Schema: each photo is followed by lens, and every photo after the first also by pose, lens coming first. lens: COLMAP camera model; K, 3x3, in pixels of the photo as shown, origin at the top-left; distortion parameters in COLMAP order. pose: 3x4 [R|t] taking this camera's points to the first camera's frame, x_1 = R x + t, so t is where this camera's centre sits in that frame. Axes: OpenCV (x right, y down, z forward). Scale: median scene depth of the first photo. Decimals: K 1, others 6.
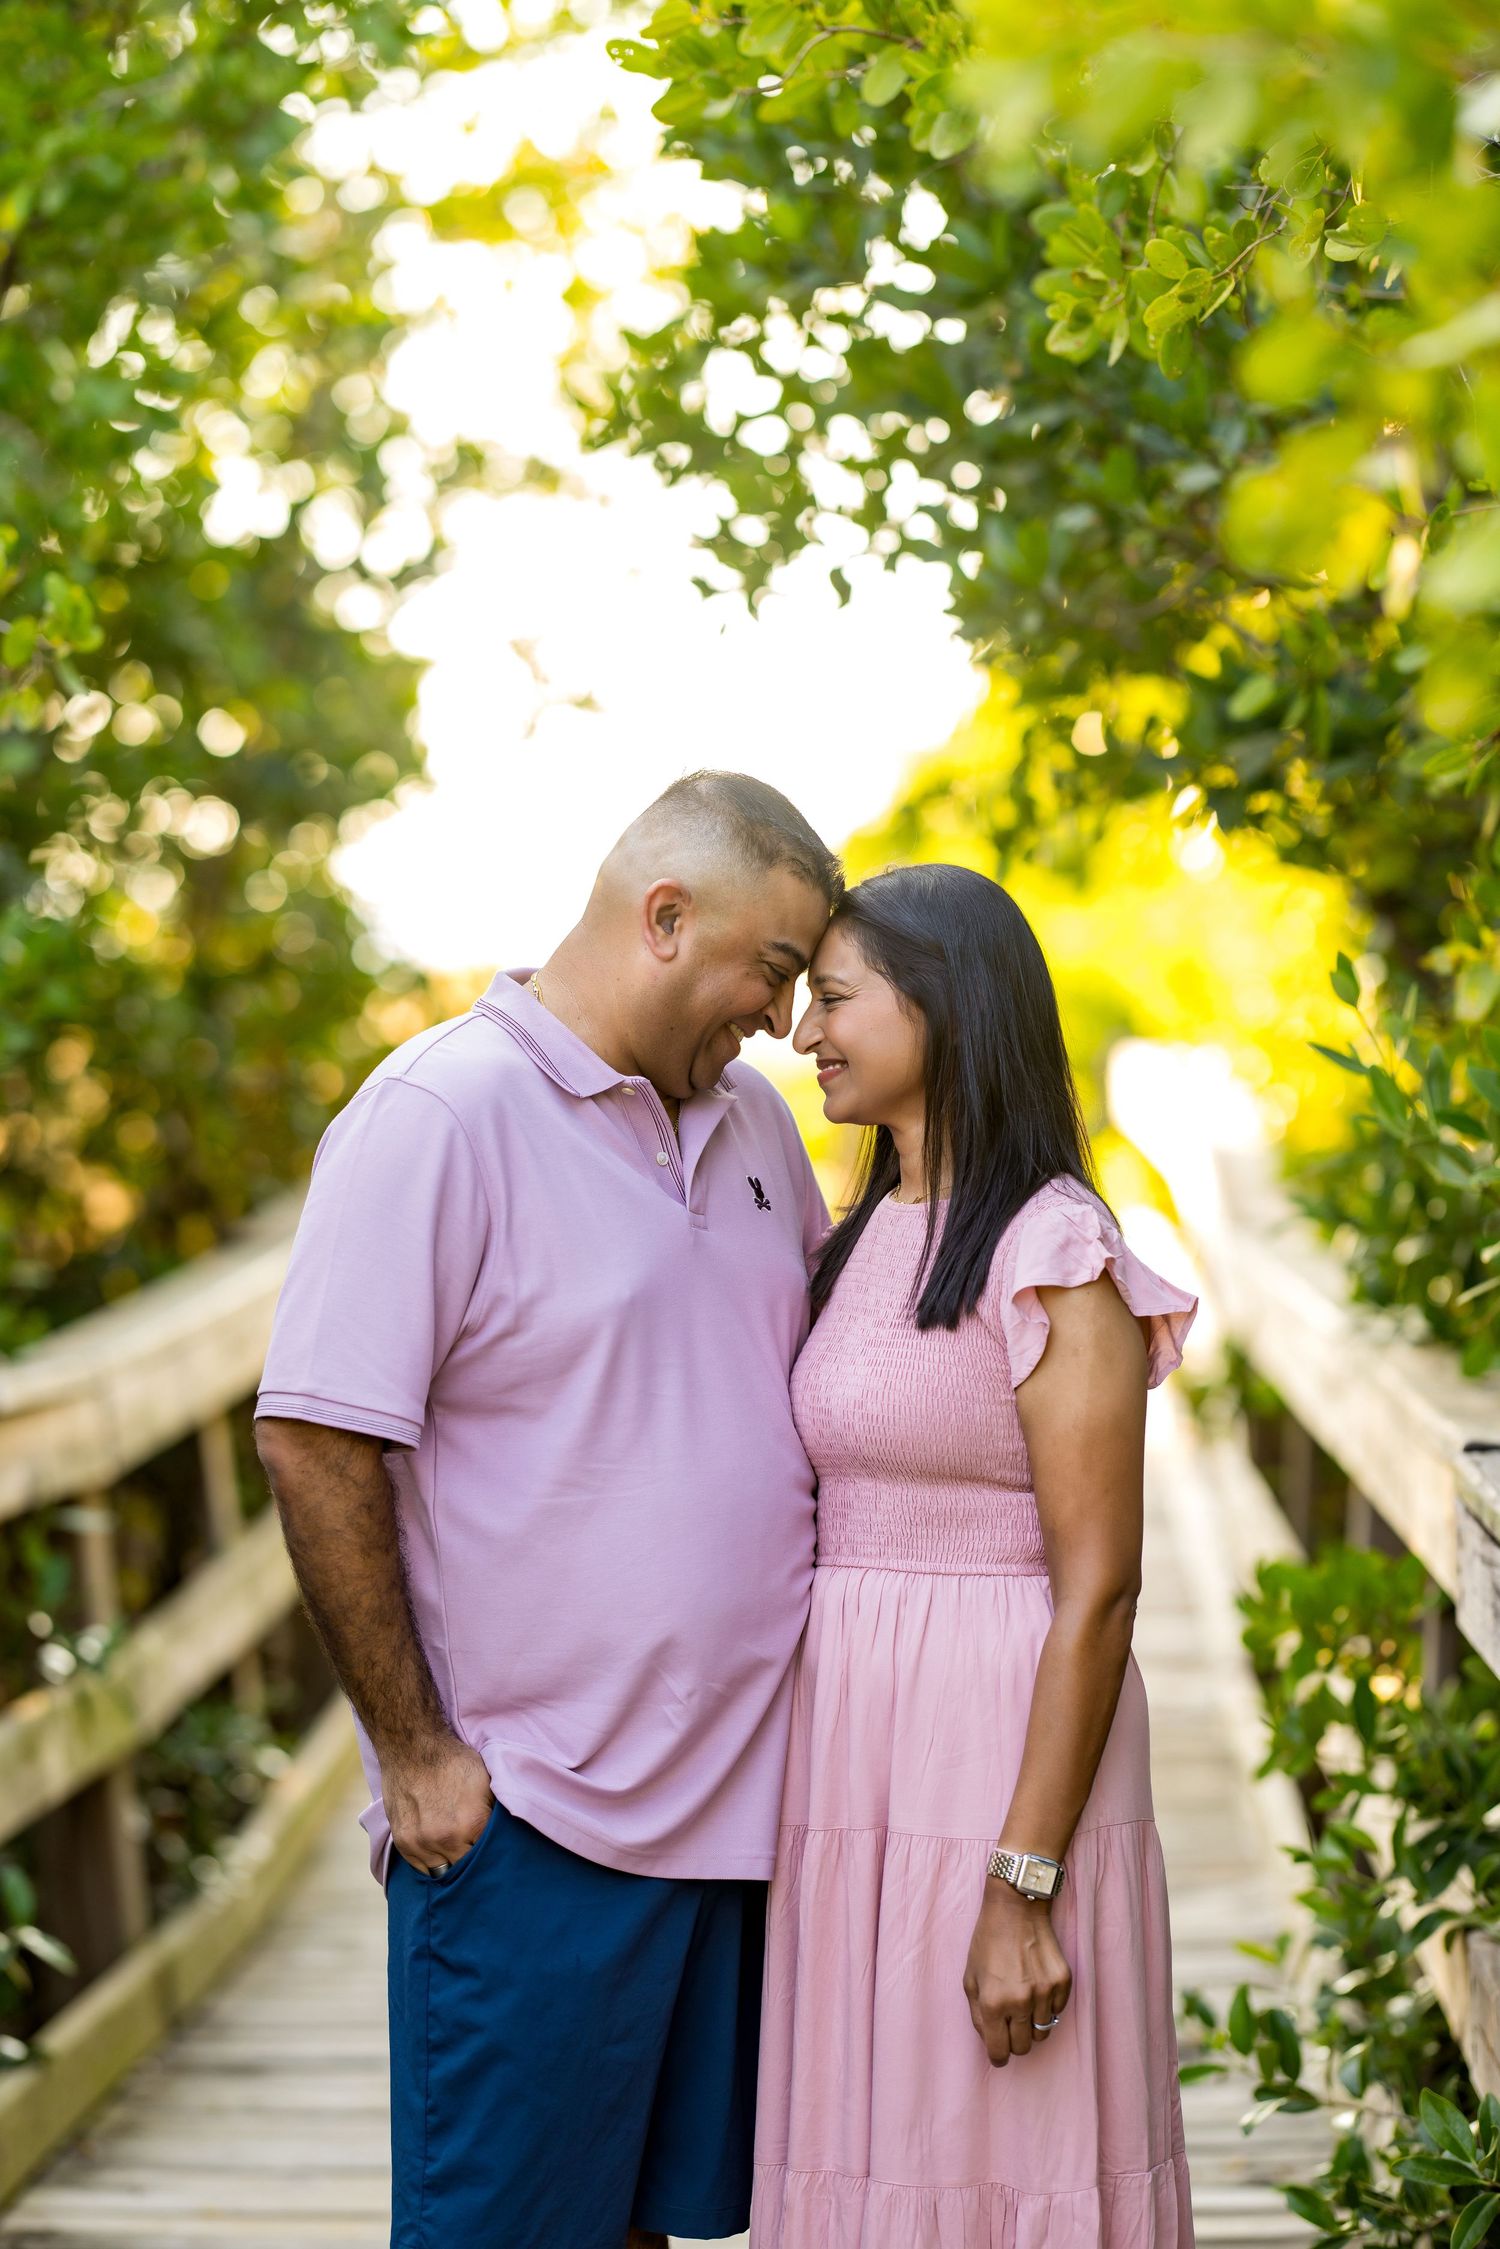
lens RADIAL K [[5443.8, 0, 750.0], [0, 5443.8, 1124.5], [0, 0, 1]] dist [-0.196831, 0.249804]
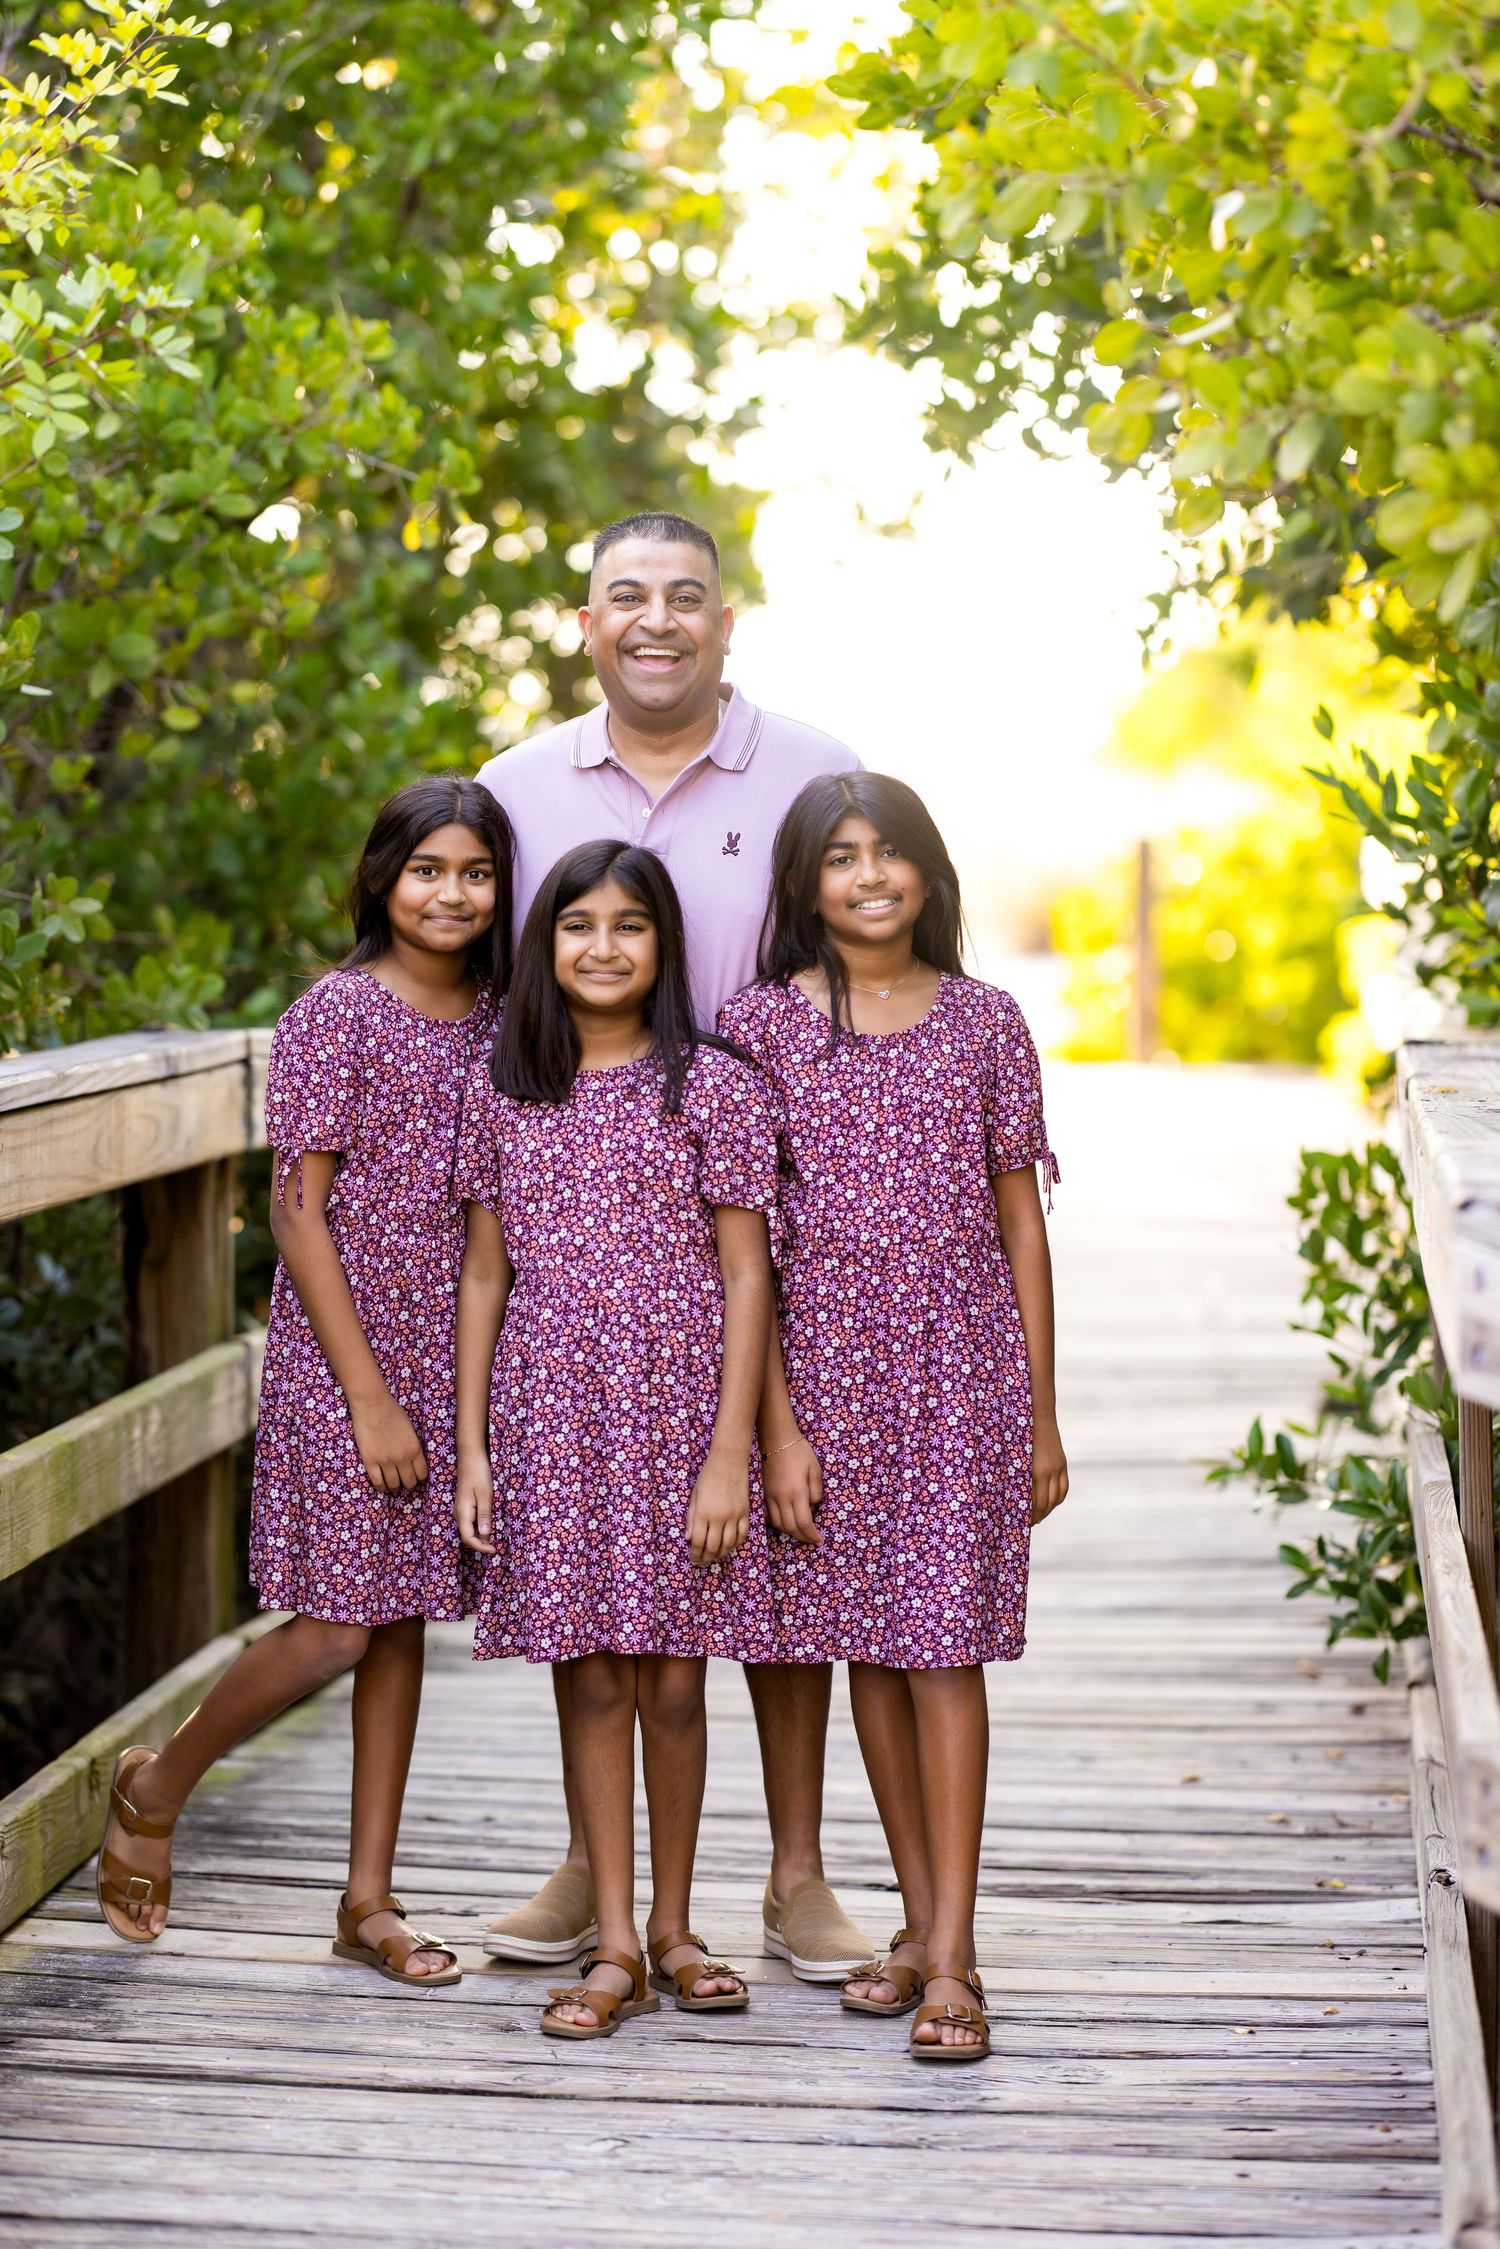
lens RADIAL K [[5443.8, 0, 750.0], [0, 5443.8, 1124.5], [0, 0, 1]] dist [-0.196831, 0.249804]
pose [[0.997532, 0.011543, -0.069258, 0.038881], [-0.009362, 0.999453, 0.031731, 0.024651], [0.069586, -0.031005, 0.997094, -0.316512]]
